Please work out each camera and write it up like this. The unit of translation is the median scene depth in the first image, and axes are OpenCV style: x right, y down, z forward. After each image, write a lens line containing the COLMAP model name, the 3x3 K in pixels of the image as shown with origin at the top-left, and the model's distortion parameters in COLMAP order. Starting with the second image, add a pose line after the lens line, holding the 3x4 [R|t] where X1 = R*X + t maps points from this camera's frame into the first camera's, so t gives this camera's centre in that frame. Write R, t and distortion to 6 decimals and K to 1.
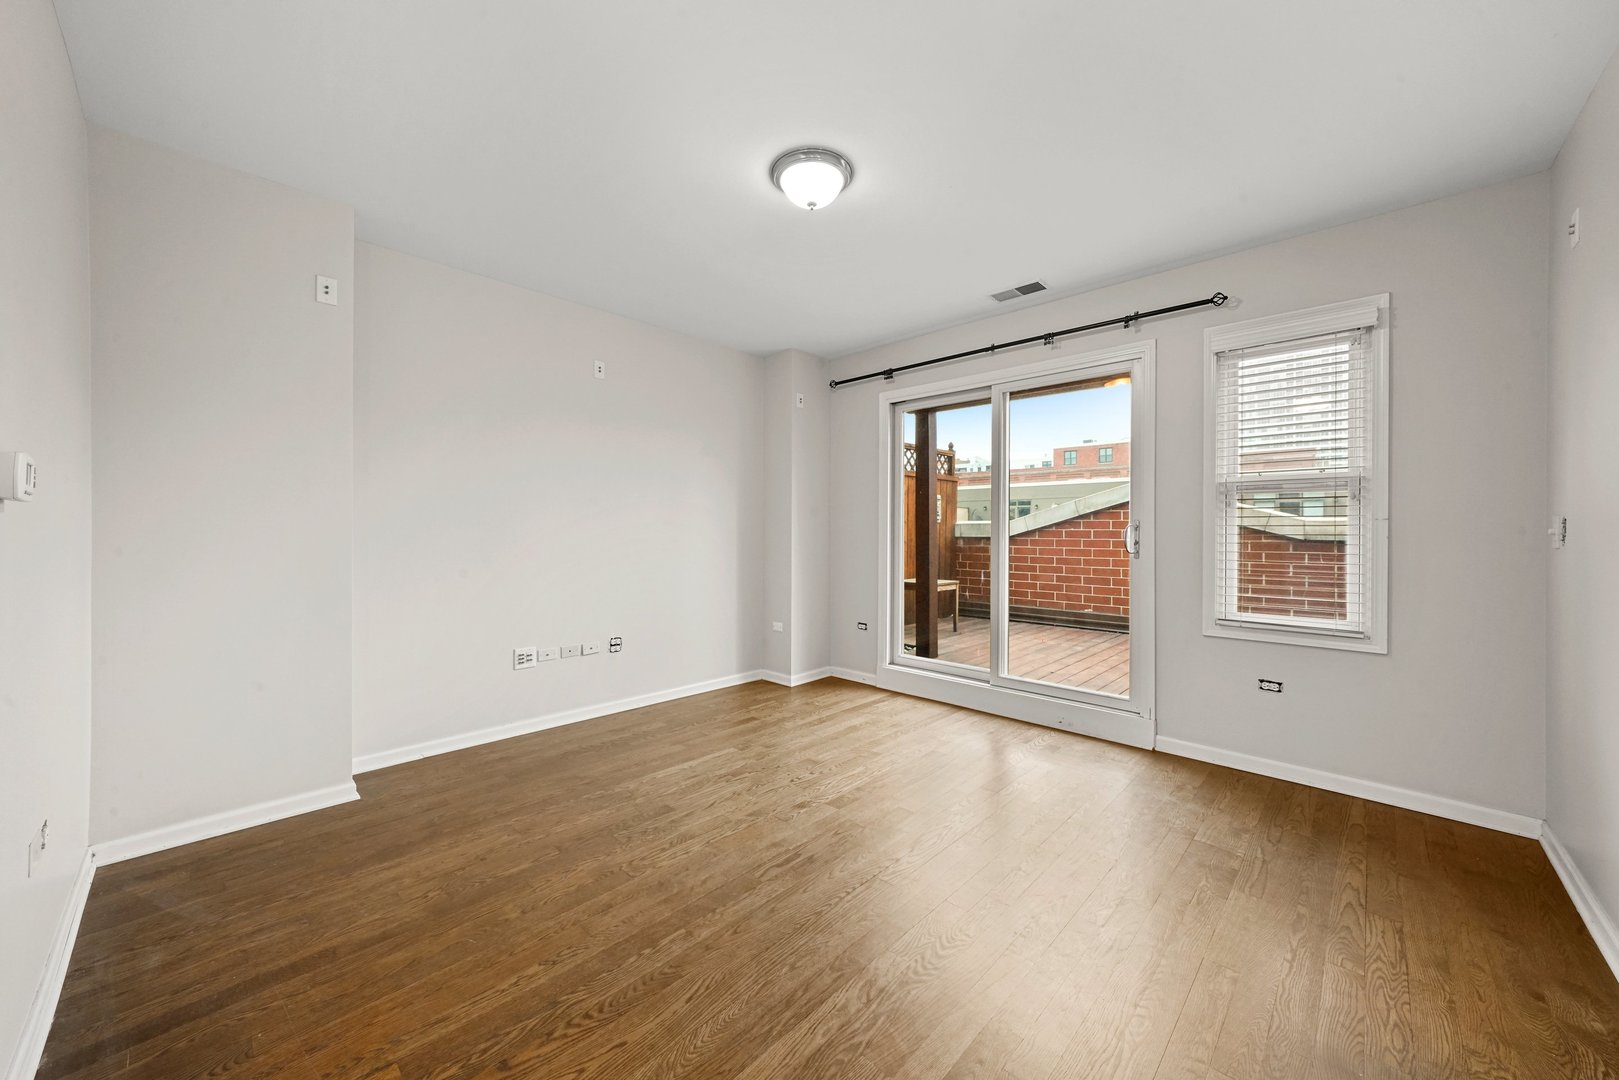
lens RADIAL K [[588.9, 0, 813.4], [0, 588.9, 530.3], [0, 0, 1]] dist [0.002365, 0.000223]
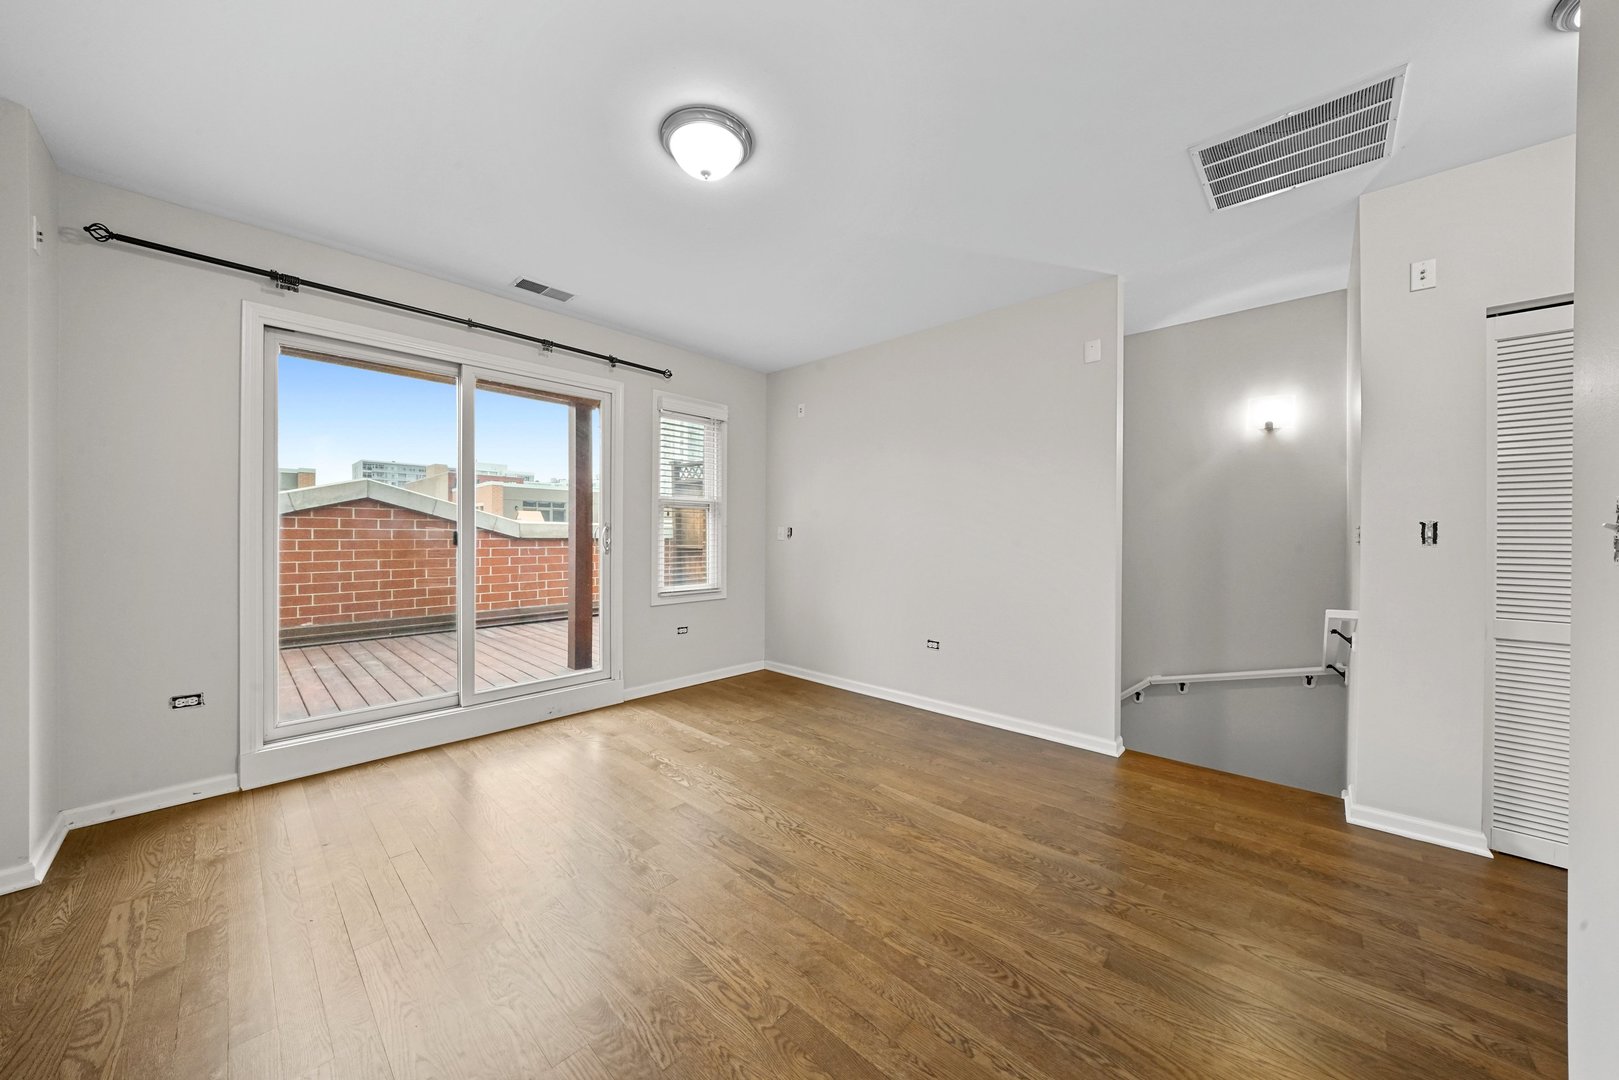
lens RADIAL K [[553.6, 0, 785.6], [0, 553.6, 525.8], [0, 0, 1]] dist [-0.011029, 0.000153]
pose [[0.013851, 0.011308, 0.999840, -0.683625], [-0.006378, 0.999917, -0.011221, 0.000001], [-0.999884, -0.006222, 0.013922, 0.689500]]
